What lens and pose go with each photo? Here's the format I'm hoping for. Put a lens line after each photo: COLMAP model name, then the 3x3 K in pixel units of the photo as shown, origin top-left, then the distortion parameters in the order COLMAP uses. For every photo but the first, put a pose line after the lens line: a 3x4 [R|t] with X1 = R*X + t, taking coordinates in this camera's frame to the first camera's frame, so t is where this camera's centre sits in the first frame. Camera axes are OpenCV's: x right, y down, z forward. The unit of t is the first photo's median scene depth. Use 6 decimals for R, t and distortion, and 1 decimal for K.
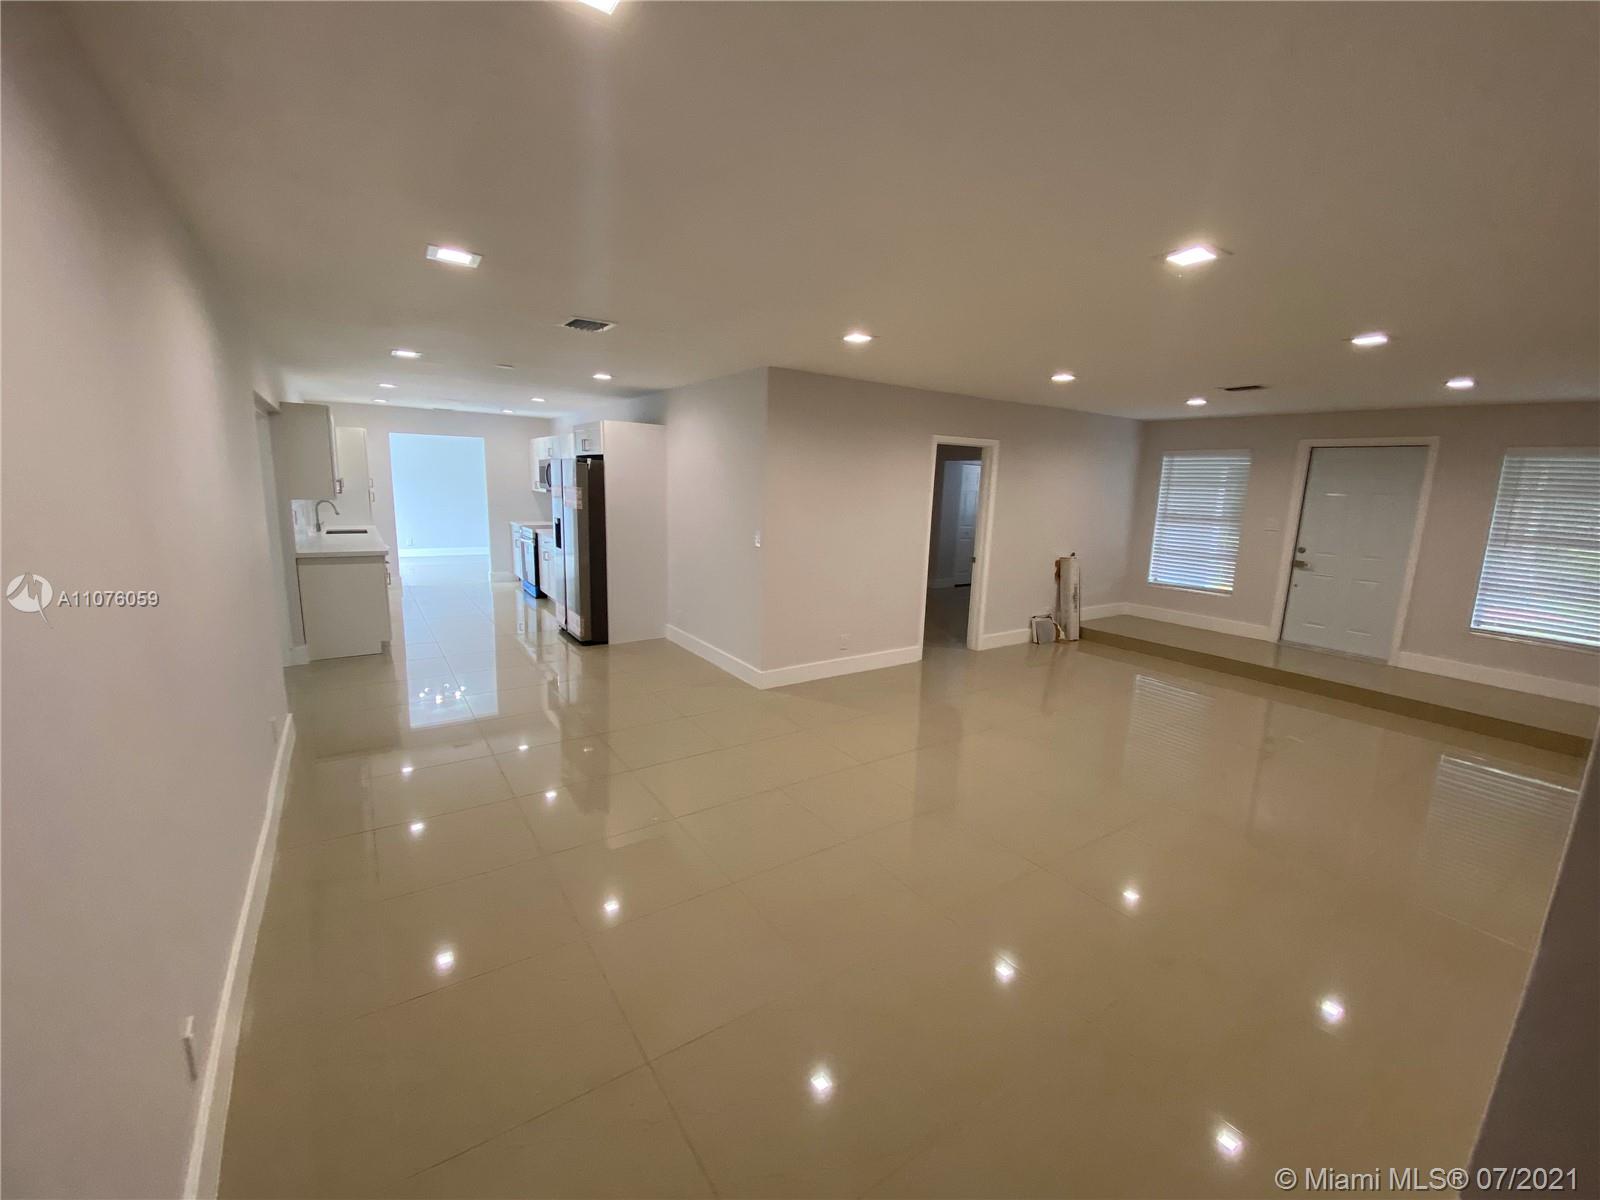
lens RADIAL K [[648.1, 0, 802.6], [0, 648.1, 593.5], [0, 0, 1]] dist [0.039876, -0.017389]
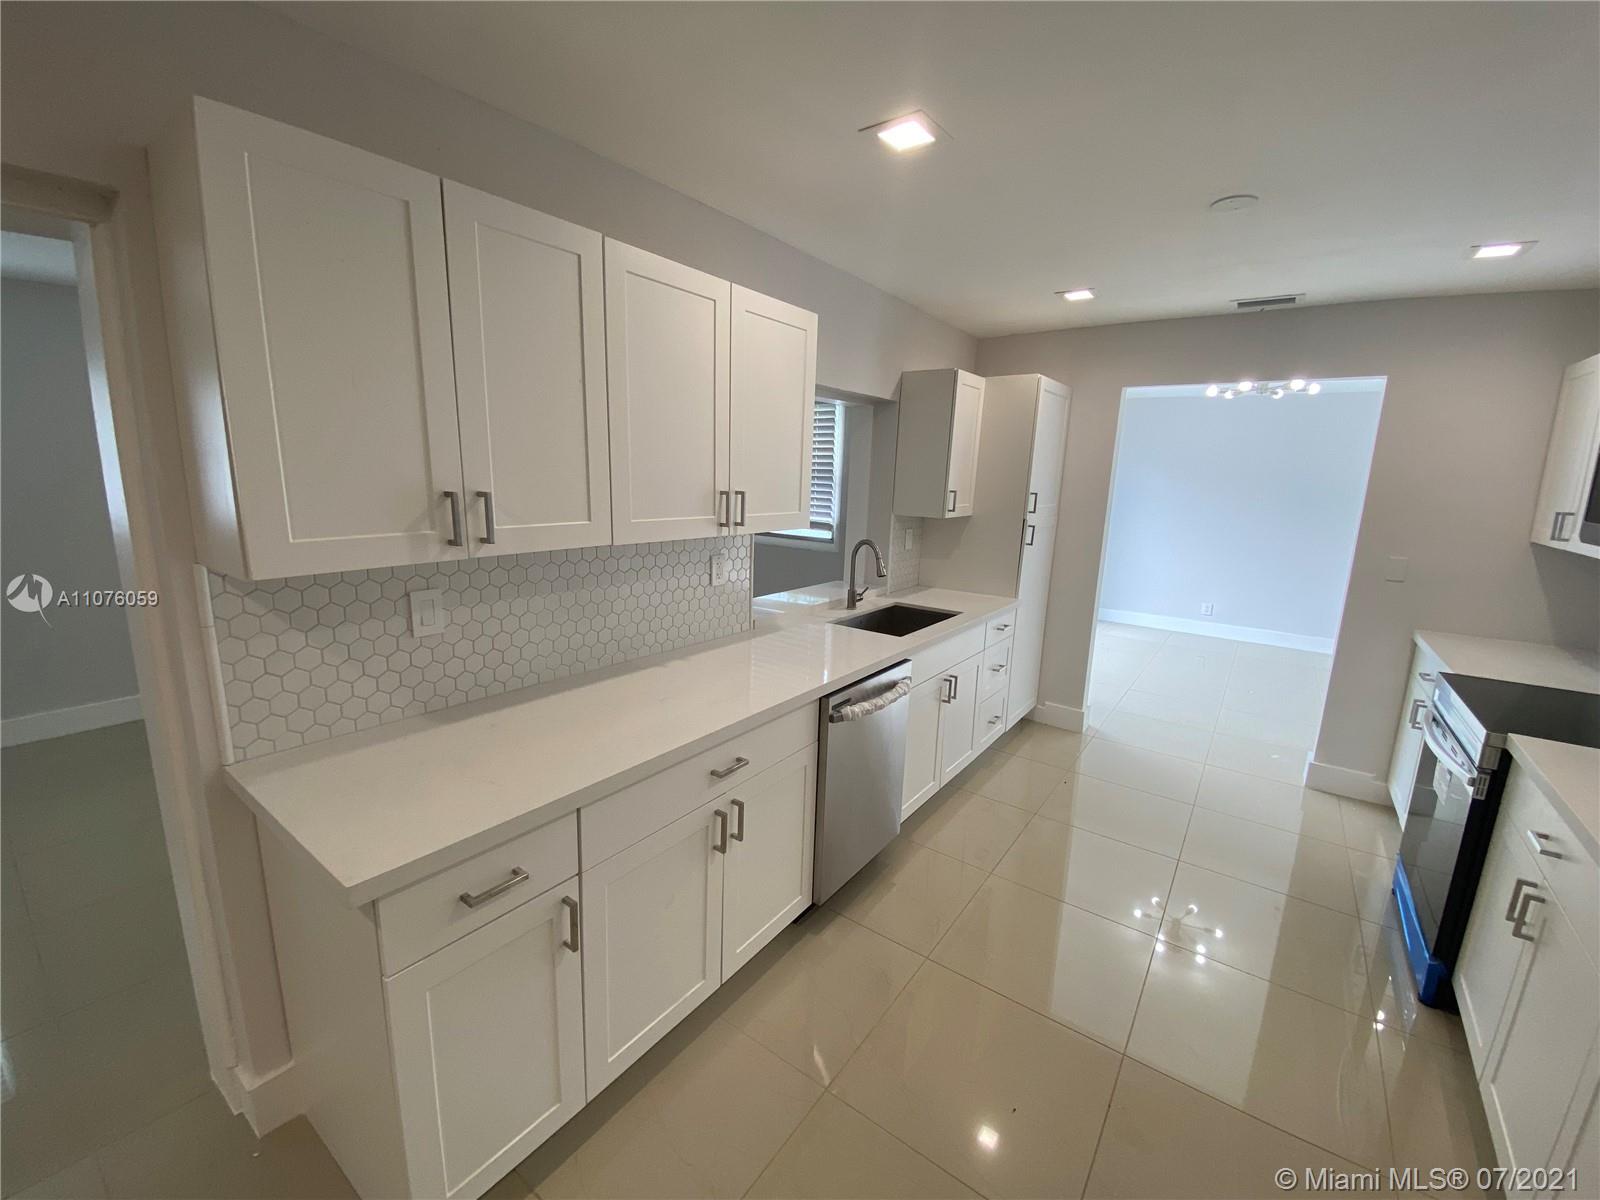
lens RADIAL K [[644.4, 0, 796.0], [0, 644.4, 594.3], [0, 0, 1]] dist [0.011006, -0.017163]
pose [[0.324049, 0.158187, -0.932721, -0.371521], [-0.180882, 0.978092, 0.103039, -0.153398], [0.928587, 0.135322, 0.345563, 0.876861]]
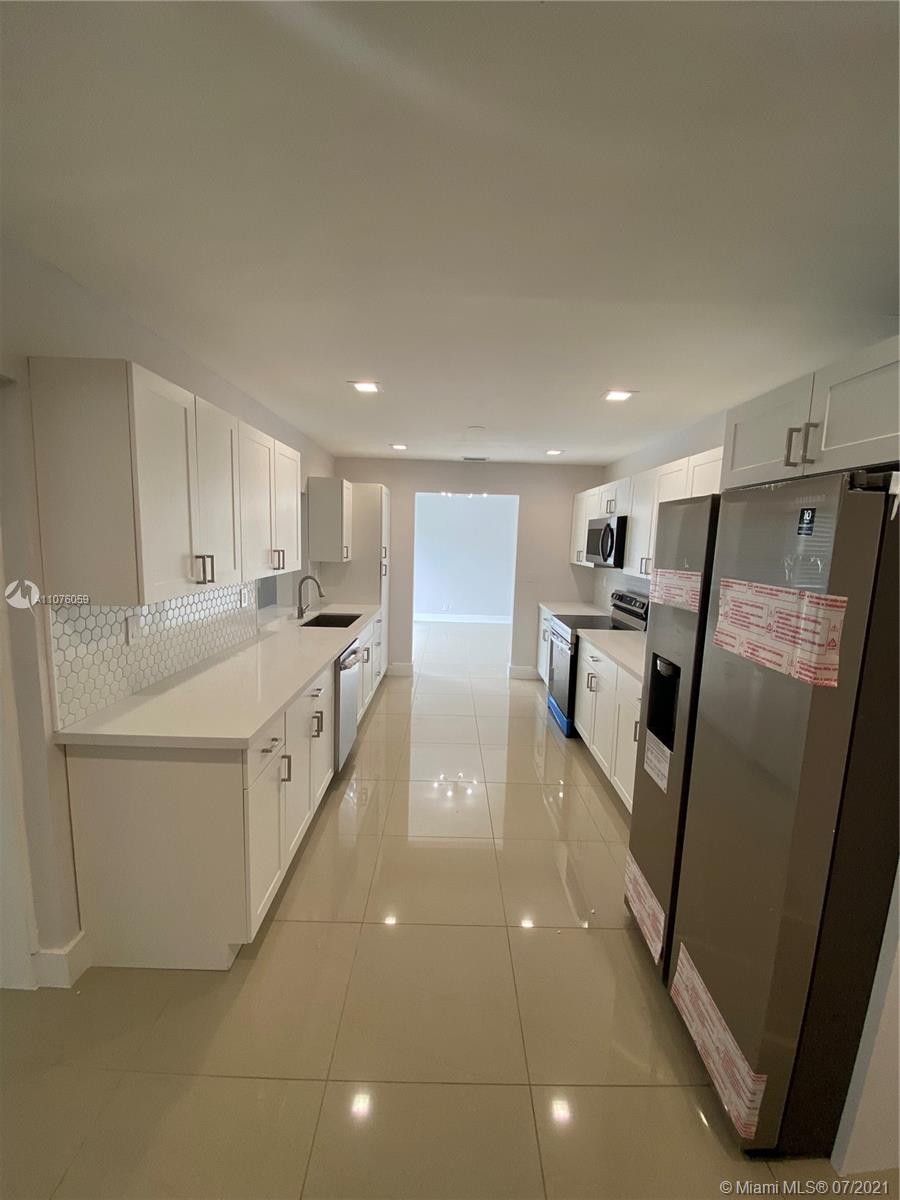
lens RADIAL K [[483.3, 0, 447.8], [0, 483.3, 595.4], [0, 0, 1]] dist [0.011006, -0.017163]
pose [[0.823083, 0.063038, -0.564412, -0.319258], [-0.102711, 0.993955, -0.038770, -0.125558], [0.558556, 0.089882, 0.824582, 0.694001]]
